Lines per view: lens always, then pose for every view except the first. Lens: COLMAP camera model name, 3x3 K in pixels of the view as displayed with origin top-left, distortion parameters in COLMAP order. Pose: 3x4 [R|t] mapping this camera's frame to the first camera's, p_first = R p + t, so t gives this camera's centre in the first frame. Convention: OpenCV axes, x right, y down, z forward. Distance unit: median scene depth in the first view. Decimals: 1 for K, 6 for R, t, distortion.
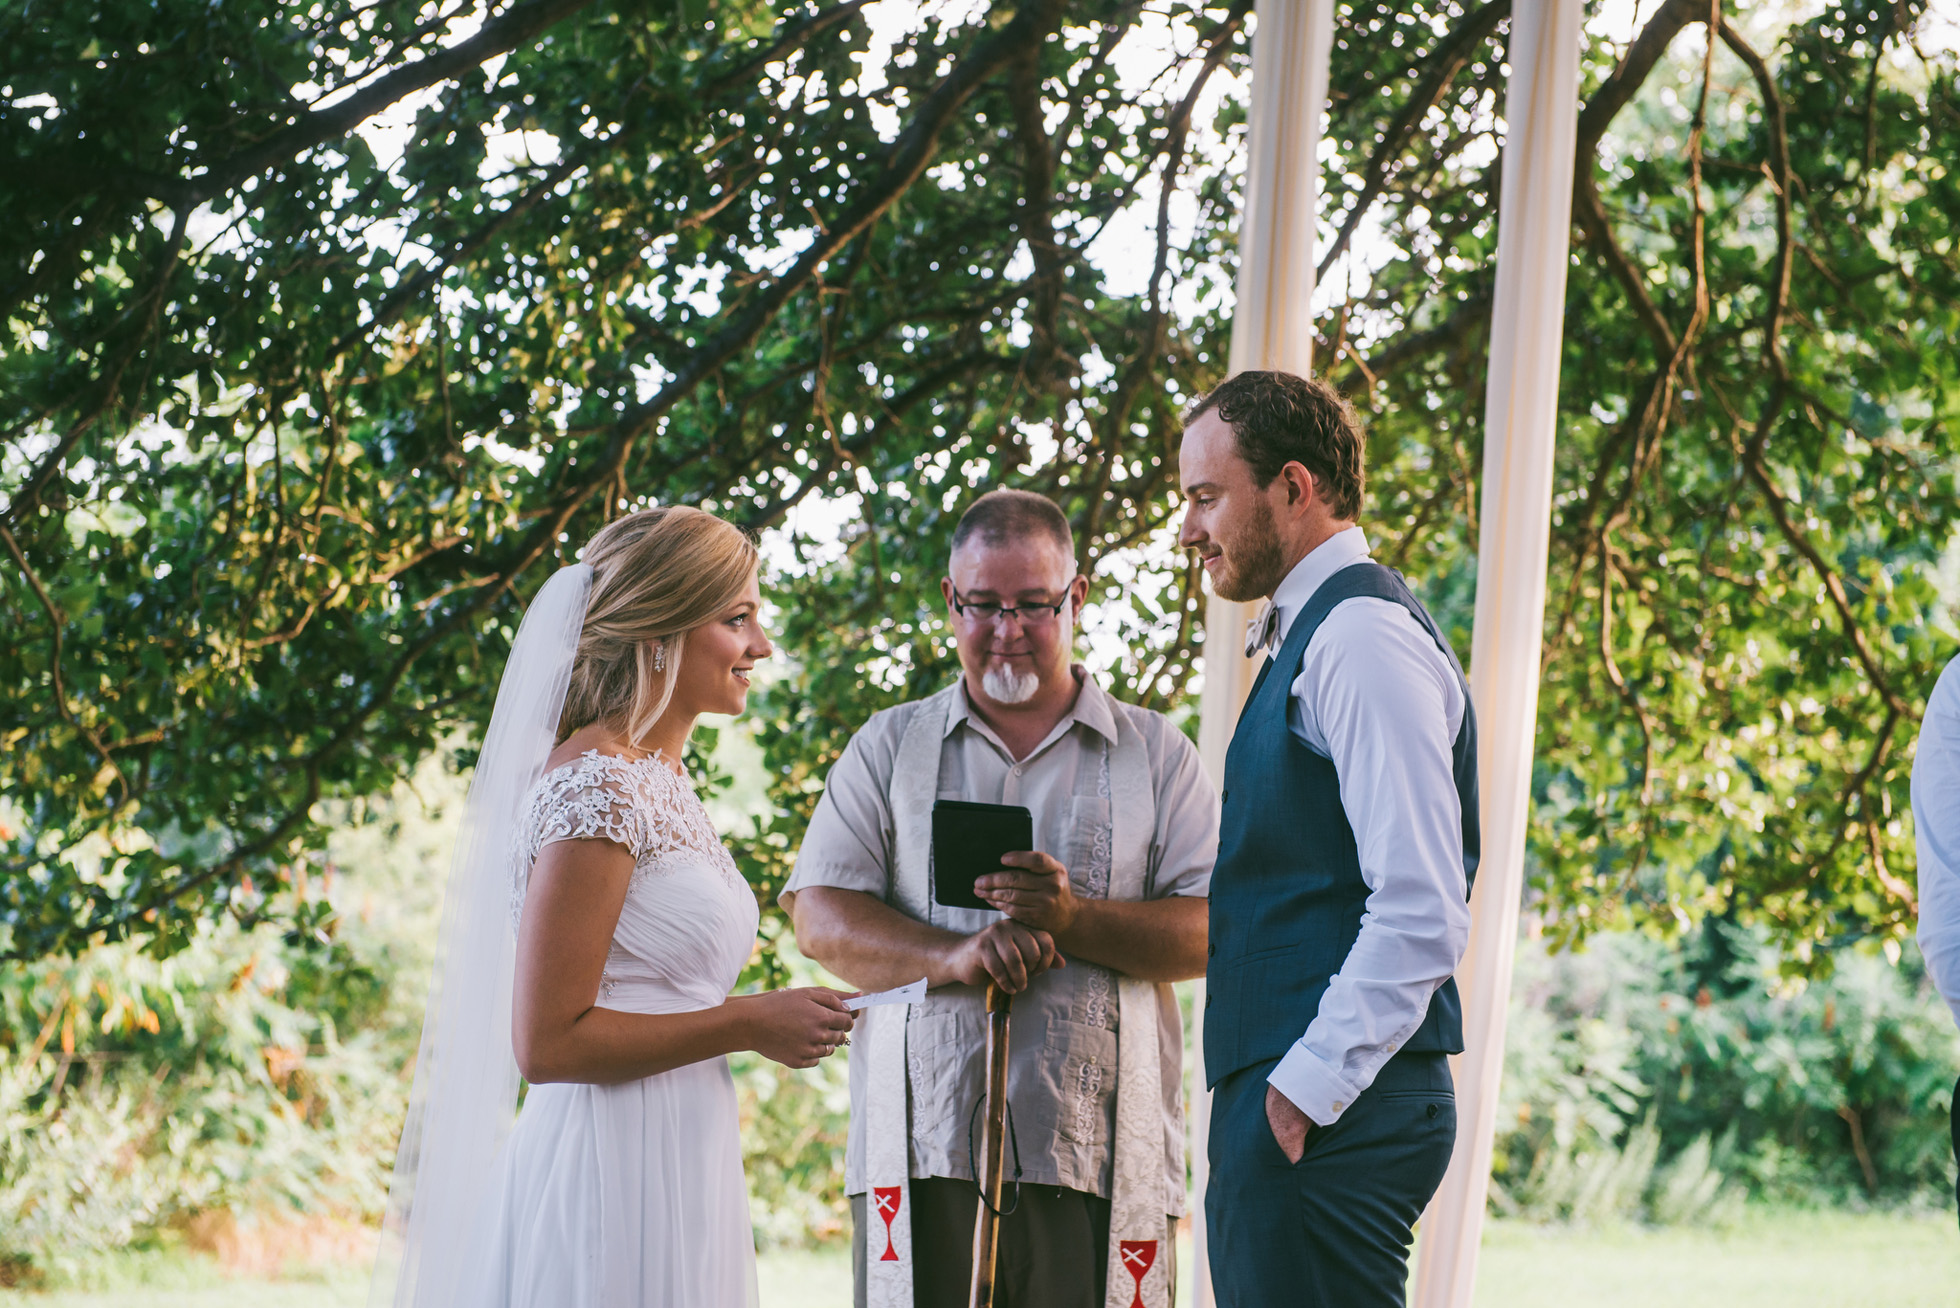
lens RADIAL K [[4015.2, 0, 969.8], [0, 4015.2, 663.4], [0, 0, 1]] dist [0.139445, 0.000000]
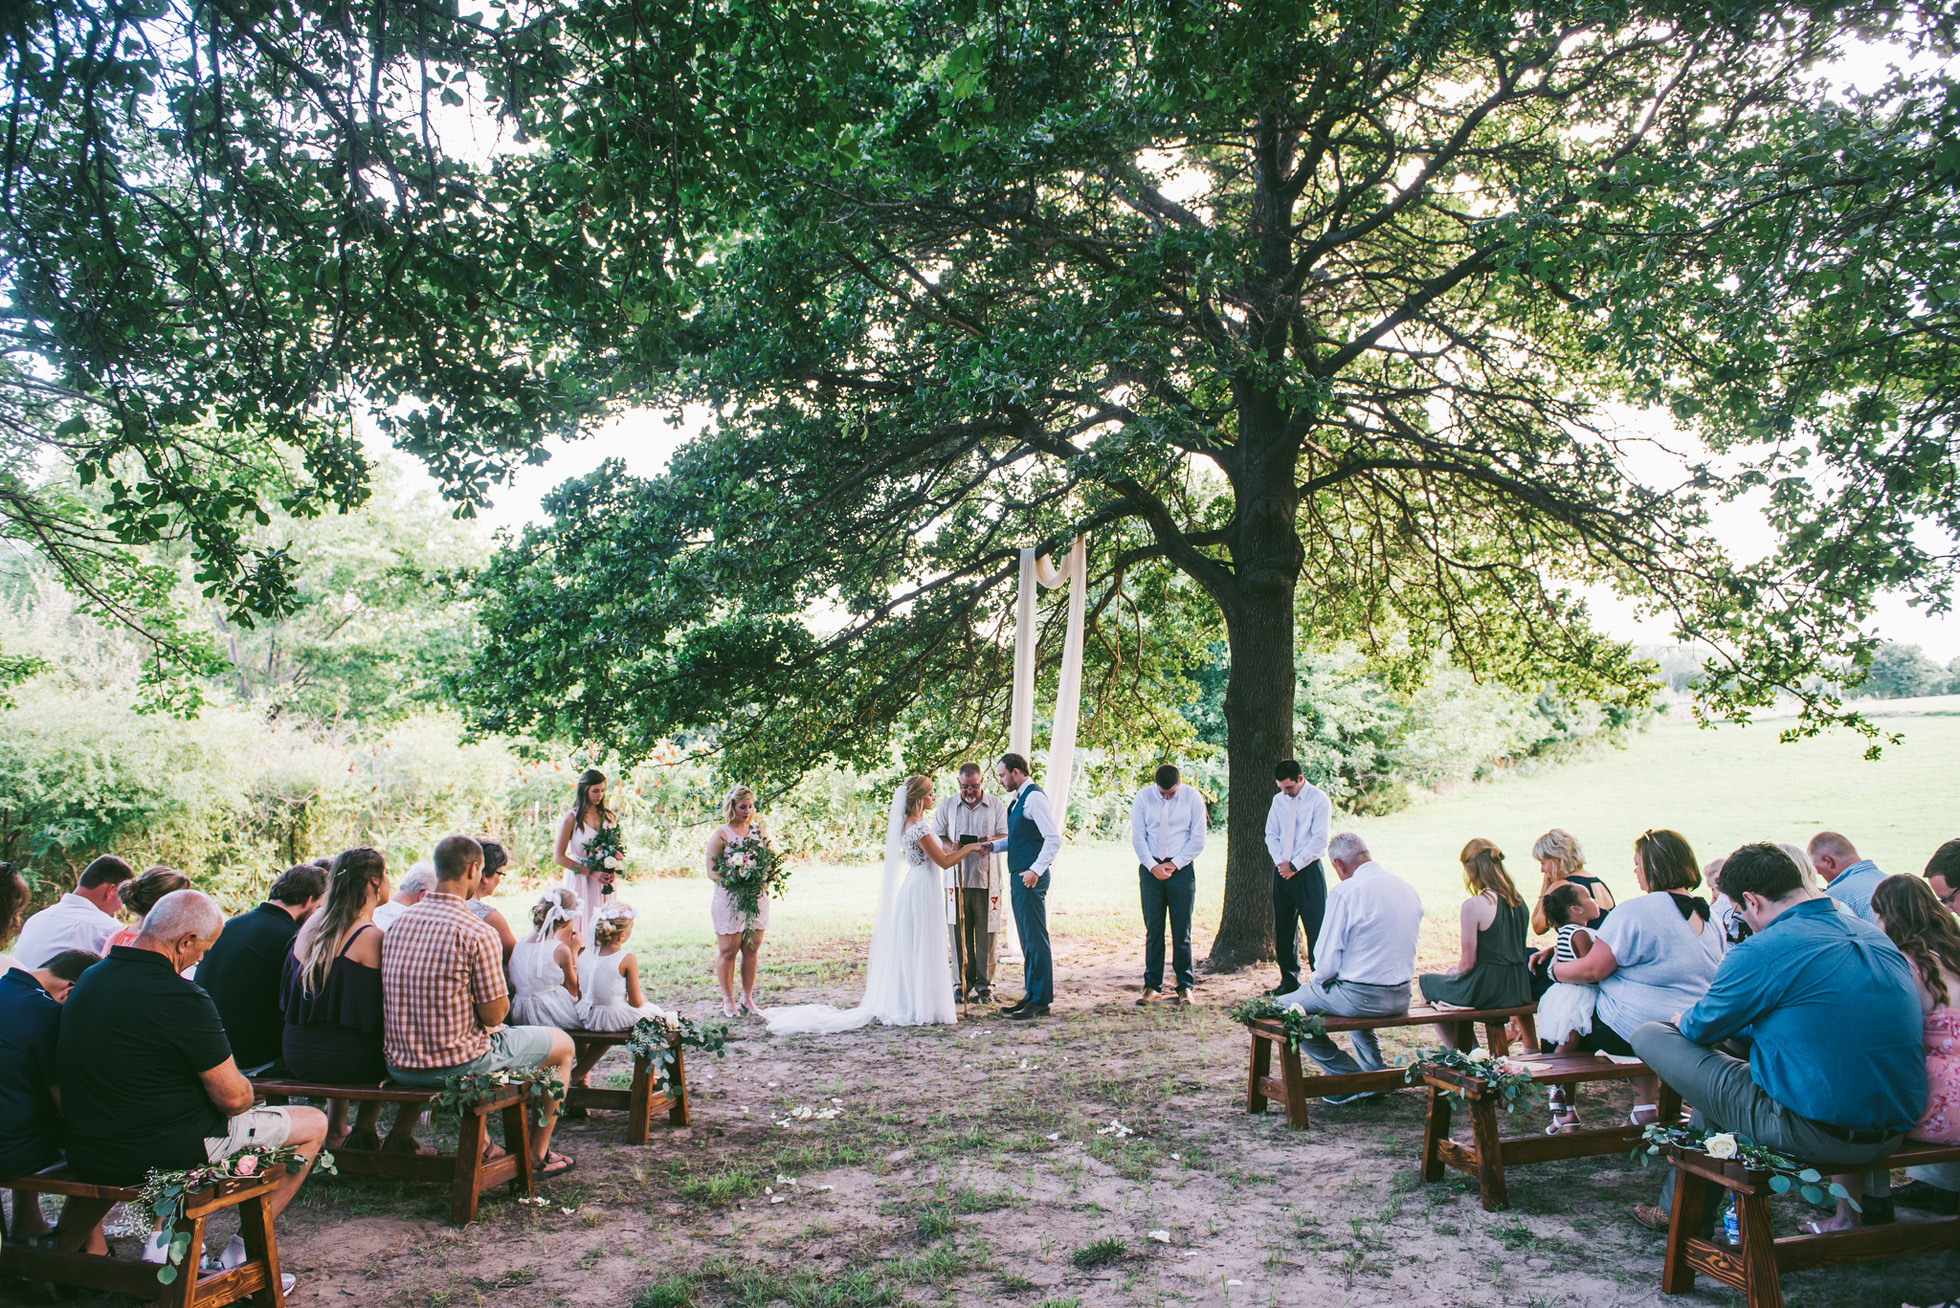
lens RADIAL K [[1349.6, 0, 978.9], [0, 1349.6, 654.7], [0, 0, 1]] dist [-0.053437, -0.002263]
pose [[0.999169, -0.018636, 0.036247, -0.021619], [0.018312, 0.999789, 0.009255, -0.096066], [-0.036412, -0.008583, 0.999300, -0.399620]]
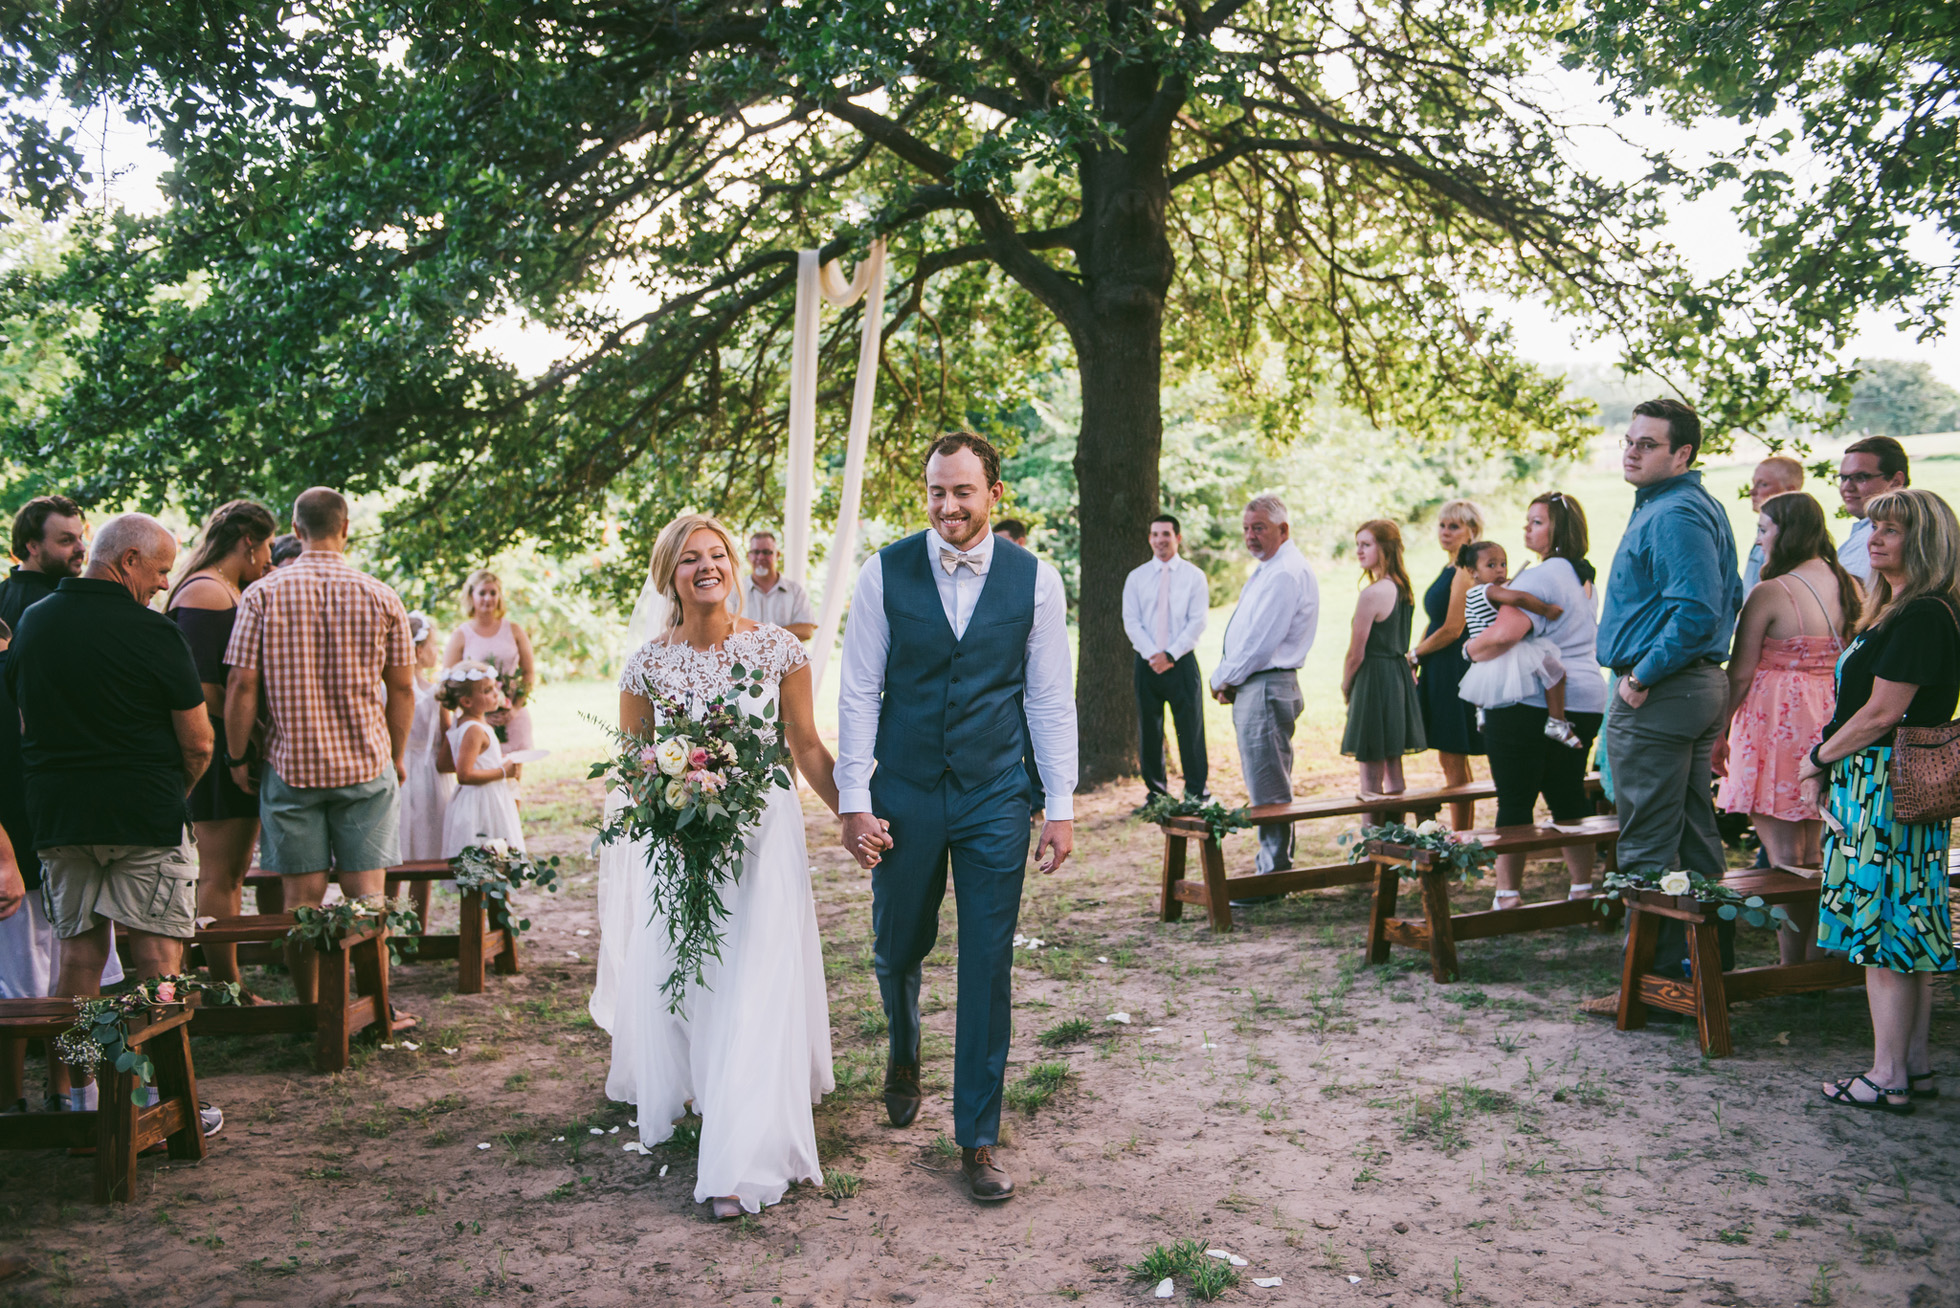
lens RADIAL K [[1979.5, 0, 993.6], [0, 1979.5, 665.0], [0, 0, 1]] dist [0.026899, 0.000000]
pose [[0.974545, -0.053402, 0.217741, -0.109710], [0.019879, 0.987975, 0.153333, -0.106133], [-0.223311, -0.145101, 0.963887, -0.530468]]
